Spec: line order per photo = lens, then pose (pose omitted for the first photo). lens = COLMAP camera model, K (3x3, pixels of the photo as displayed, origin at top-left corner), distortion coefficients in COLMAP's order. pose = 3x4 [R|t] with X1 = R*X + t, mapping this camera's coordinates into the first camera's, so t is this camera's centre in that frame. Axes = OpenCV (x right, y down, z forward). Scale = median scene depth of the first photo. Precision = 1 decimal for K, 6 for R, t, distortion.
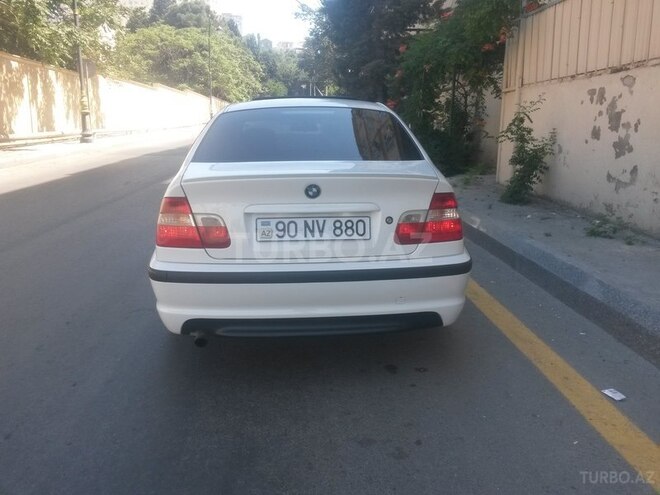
lens RADIAL K [[533.6, 0, 330.0], [0, 533.6, 247.5], [0, 0, 1]] dist [0.005159, 0.005244]
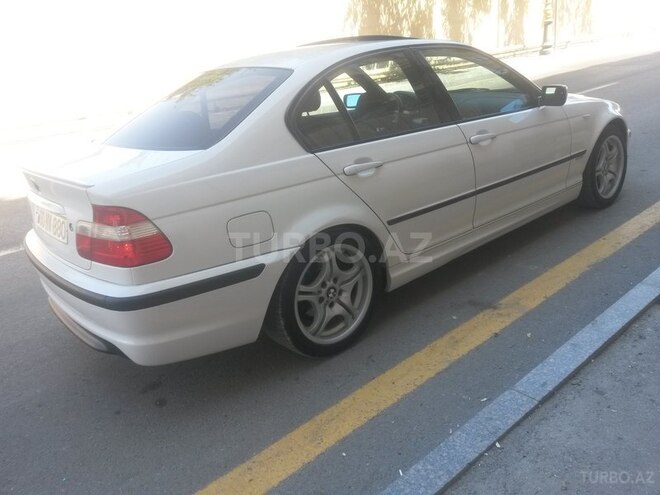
lens RADIAL K [[533.6, 0, 330.0], [0, 533.6, 247.5], [0, 0, 1]] dist [0.005159, 0.005244]
pose [[0.617012, 0.218673, -0.755962, 0.109640], [-0.089269, 0.973866, 0.208845, -0.025431], [0.781874, -0.061376, 0.620408, 0.081563]]
